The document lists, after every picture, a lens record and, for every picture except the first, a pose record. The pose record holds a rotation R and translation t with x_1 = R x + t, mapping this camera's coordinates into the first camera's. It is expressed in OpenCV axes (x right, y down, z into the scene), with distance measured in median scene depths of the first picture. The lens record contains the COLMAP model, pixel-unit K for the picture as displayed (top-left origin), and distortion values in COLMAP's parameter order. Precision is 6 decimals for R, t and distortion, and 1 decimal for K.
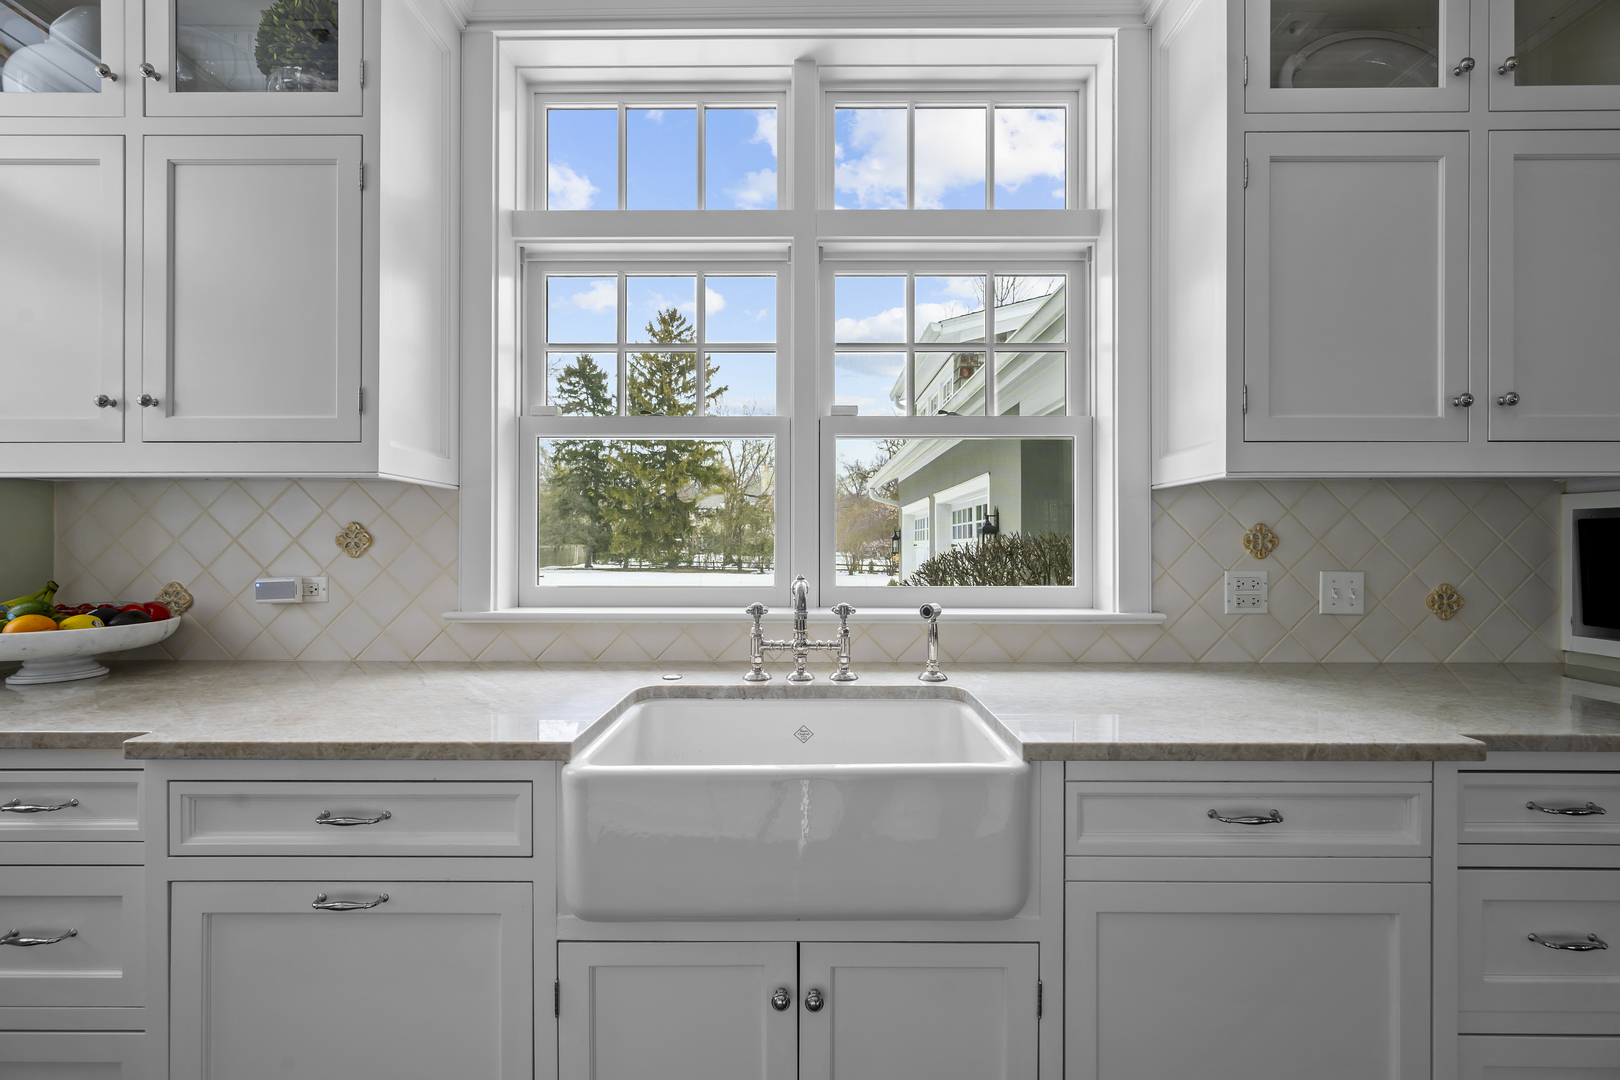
lens RADIAL K [[646.2, 0, 812.9], [0, 646.2, 543.8], [0, 0, 1]] dist [-0.002506, -0.001280]
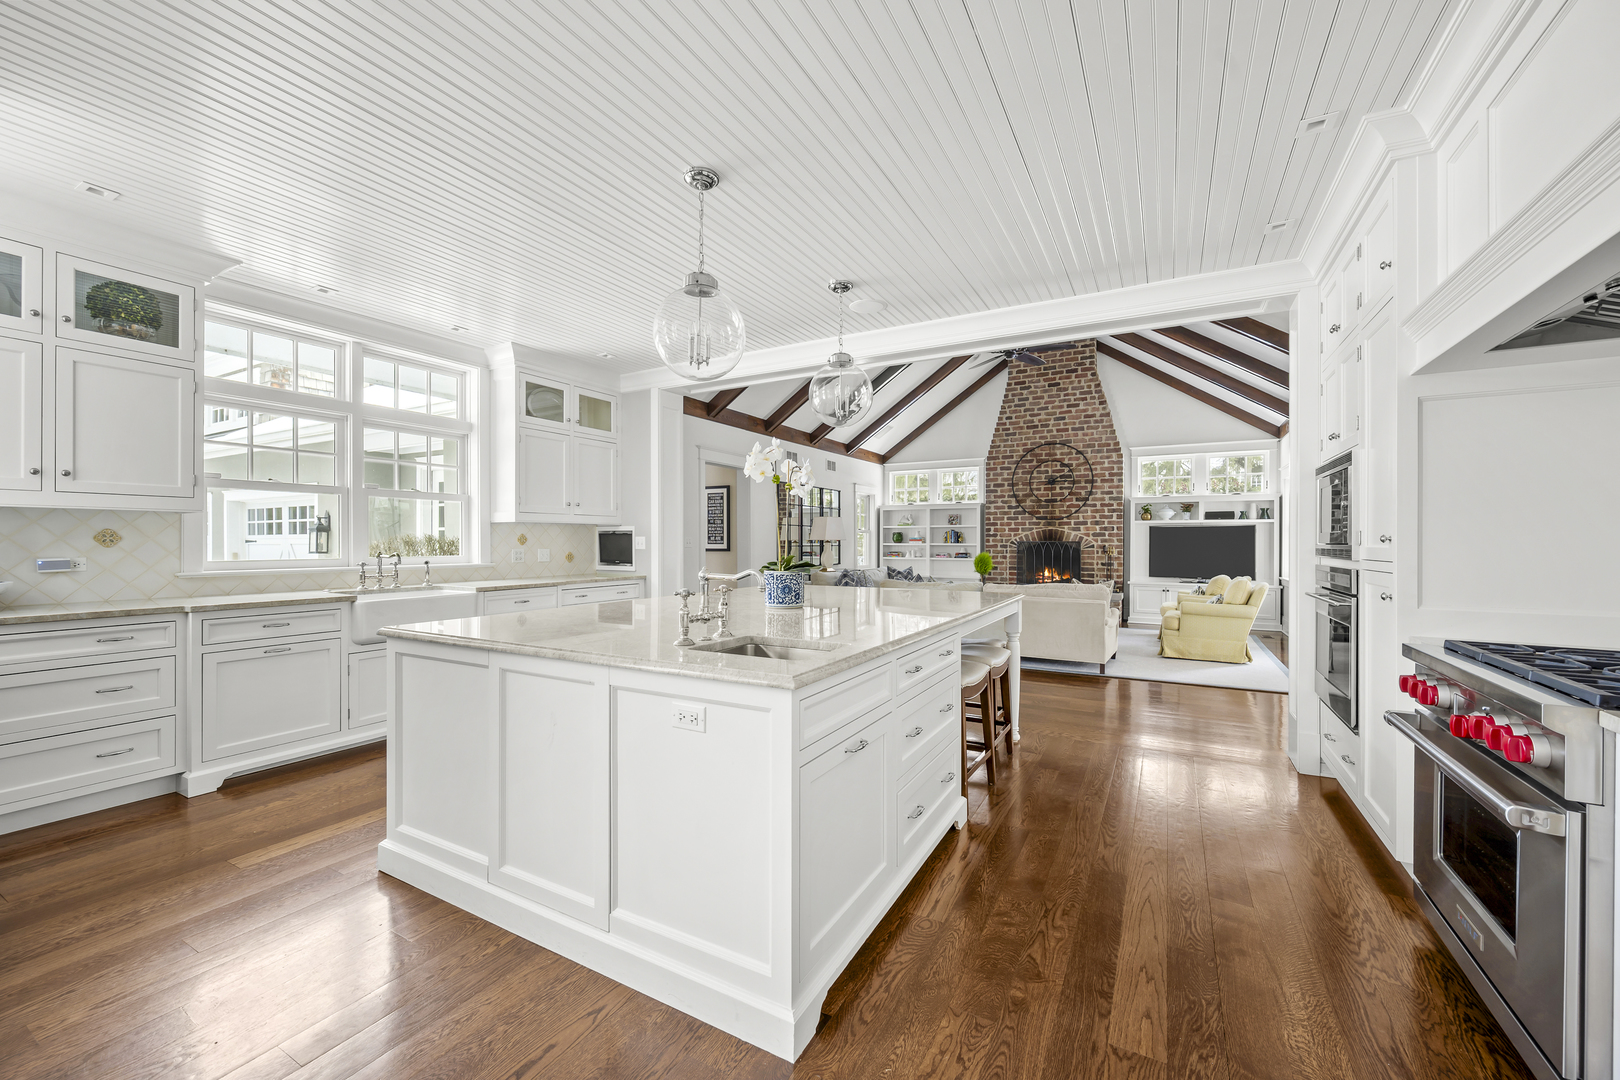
lens RADIAL K [[646.2, 0, 812.1], [0, 646.2, 541.4], [0, 0, 1]] dist [-0.002506, -0.001280]
pose [[0.495175, -0.001268, 0.868792, -1.386369], [-0.001850, 0.999995, 0.002514, -0.005874], [-0.868791, -0.002852, 0.495171, -1.847741]]
